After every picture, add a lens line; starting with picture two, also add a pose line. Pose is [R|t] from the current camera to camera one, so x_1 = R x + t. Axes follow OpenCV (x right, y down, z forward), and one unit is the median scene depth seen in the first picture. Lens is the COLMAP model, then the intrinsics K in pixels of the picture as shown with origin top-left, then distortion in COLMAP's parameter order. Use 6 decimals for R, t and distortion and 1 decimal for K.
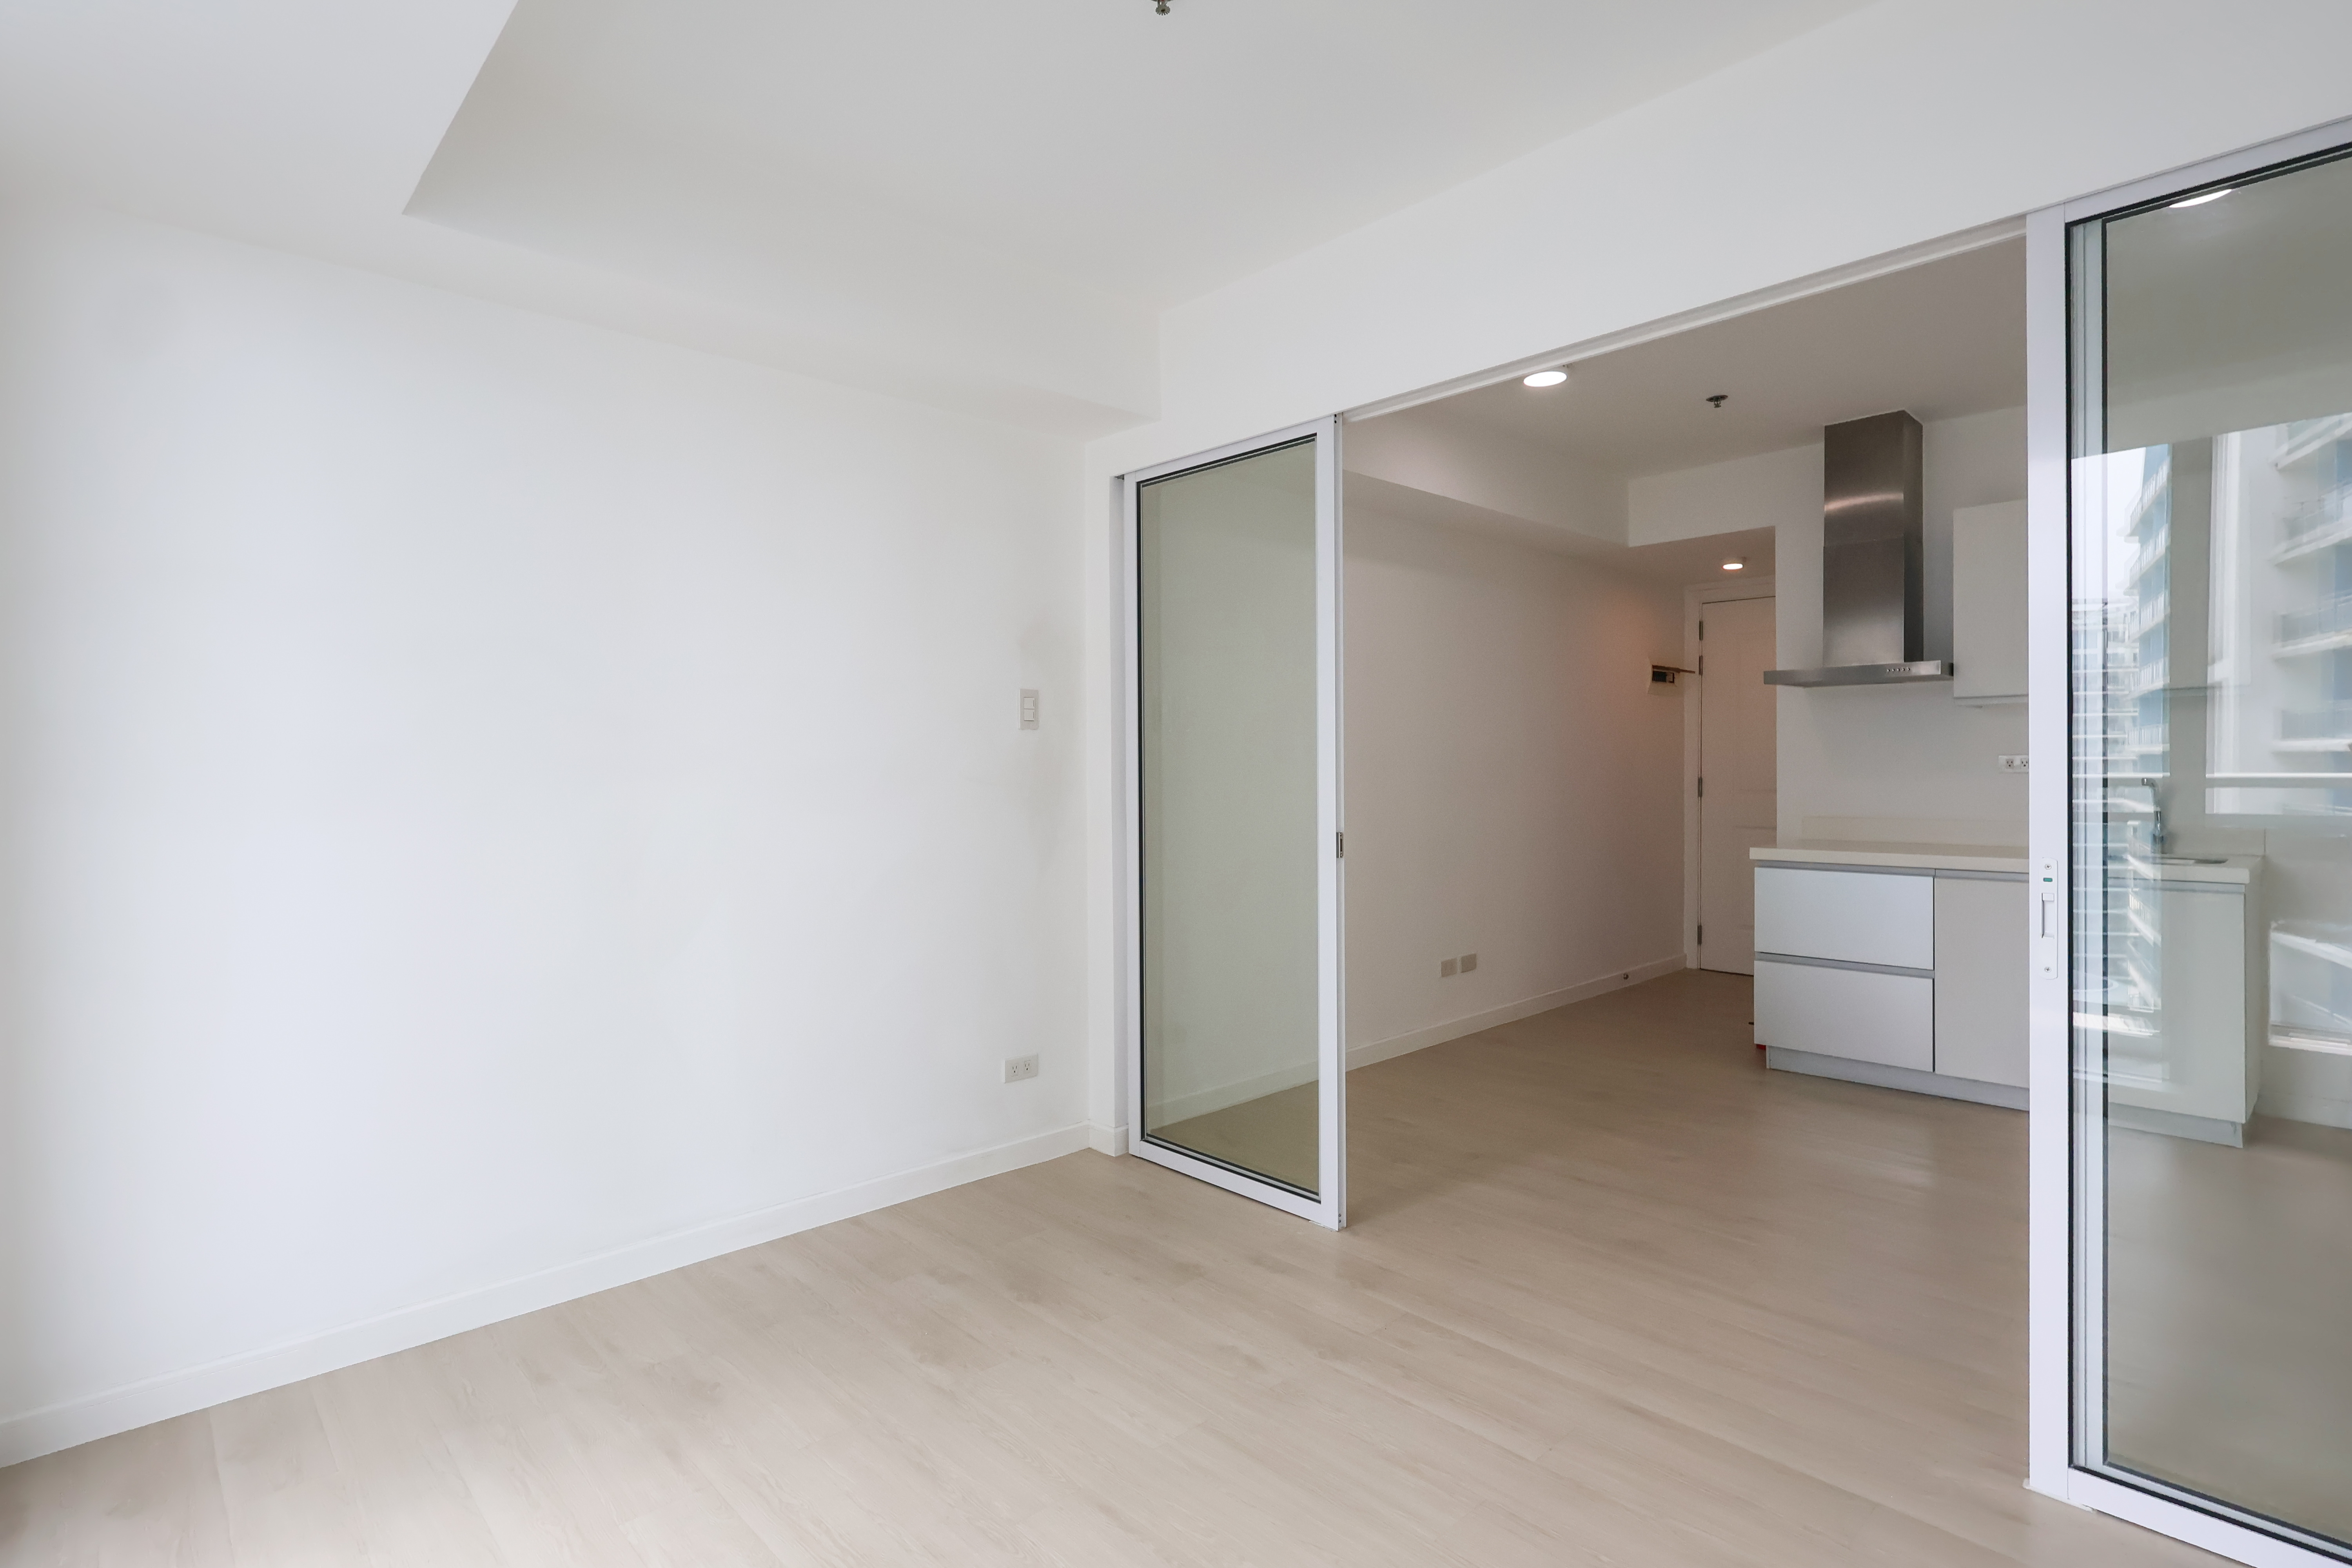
lens RADIAL K [[1158.6, 0, 1162.5], [0, 1158.6, 781.2], [0, 0, 1]] dist [-0.001063, 0.001441]
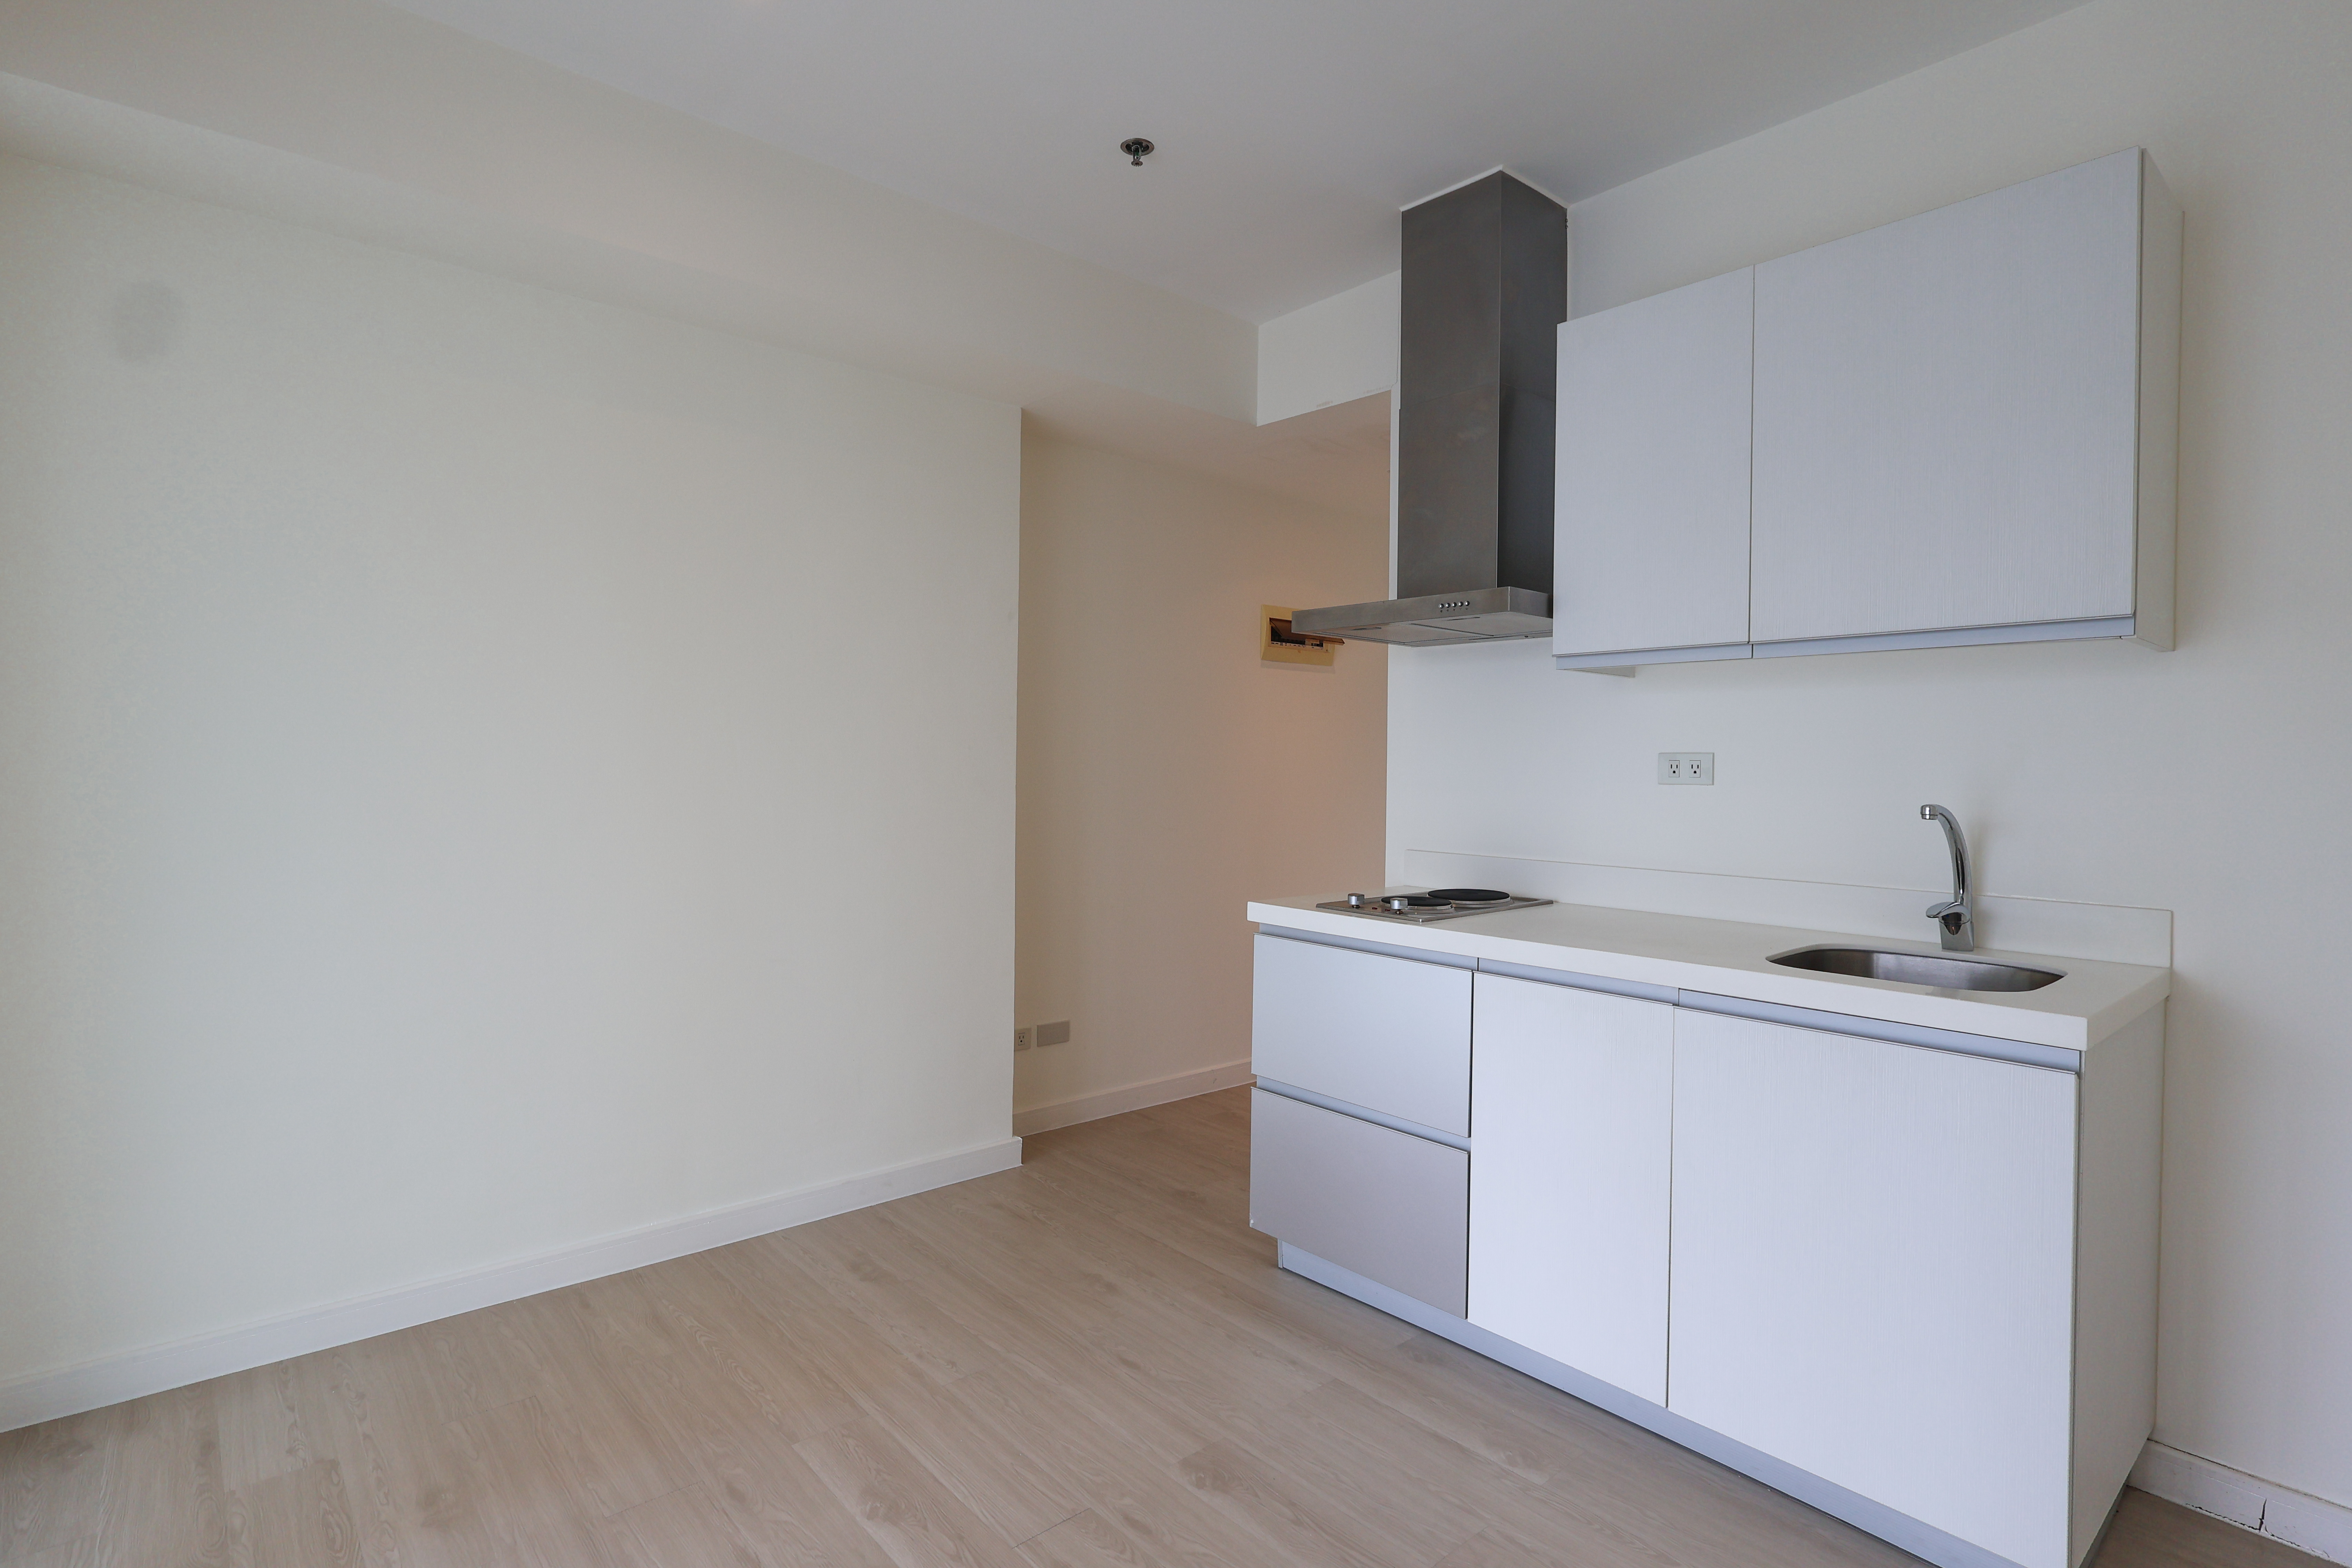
lens RADIAL K [[1158.6, 0, 1162.6], [0, 1158.6, 766.4], [0, 0, 1]] dist [-0.001063, 0.001441]
pose [[0.999103, 0.024889, -0.034271, 0.601759], [-0.025057, 0.999676, -0.004489, -0.011609], [0.034149, 0.005343, 0.999402, 0.492835]]
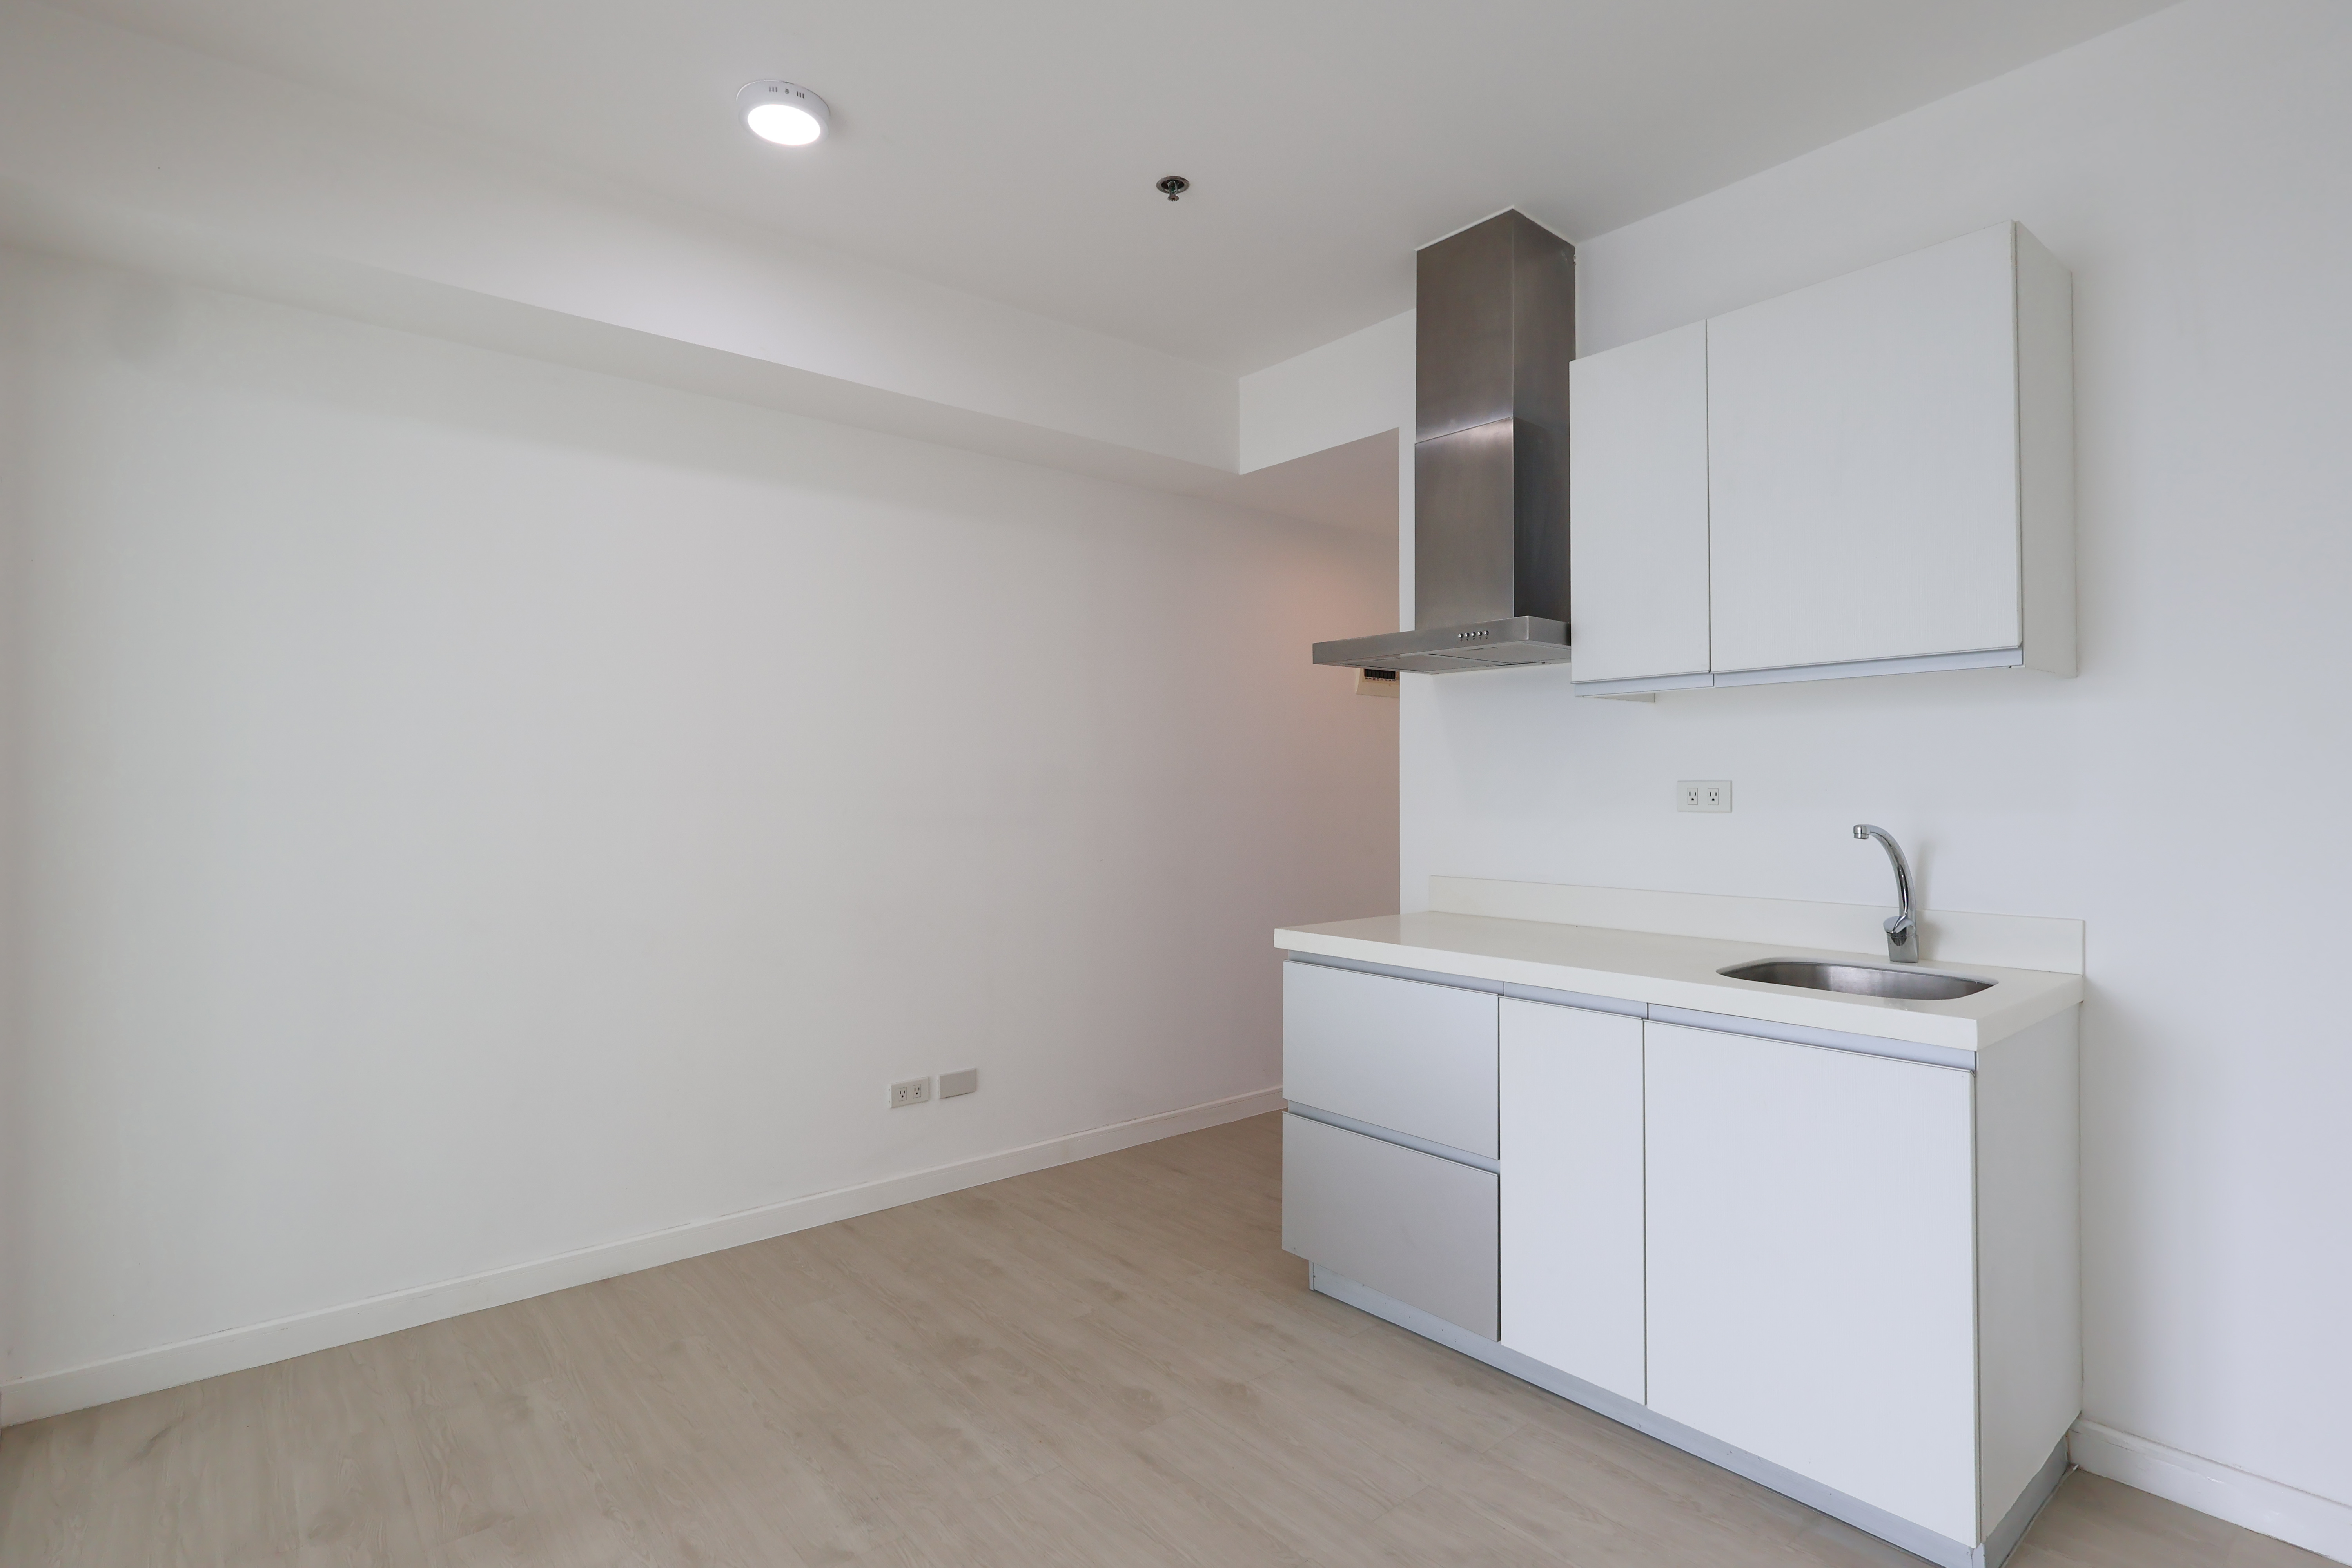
lens RADIAL K [[1158.6, 0, 1187.9], [0, 1158.6, 786.2], [0, 0, 1]] dist [-0.001063, 0.001441]
pose [[0.998489, 0.011778, -0.053677, 0.615660], [-0.012524, 0.999829, -0.013588, -0.011830], [0.053508, 0.014239, 0.998466, 0.477724]]
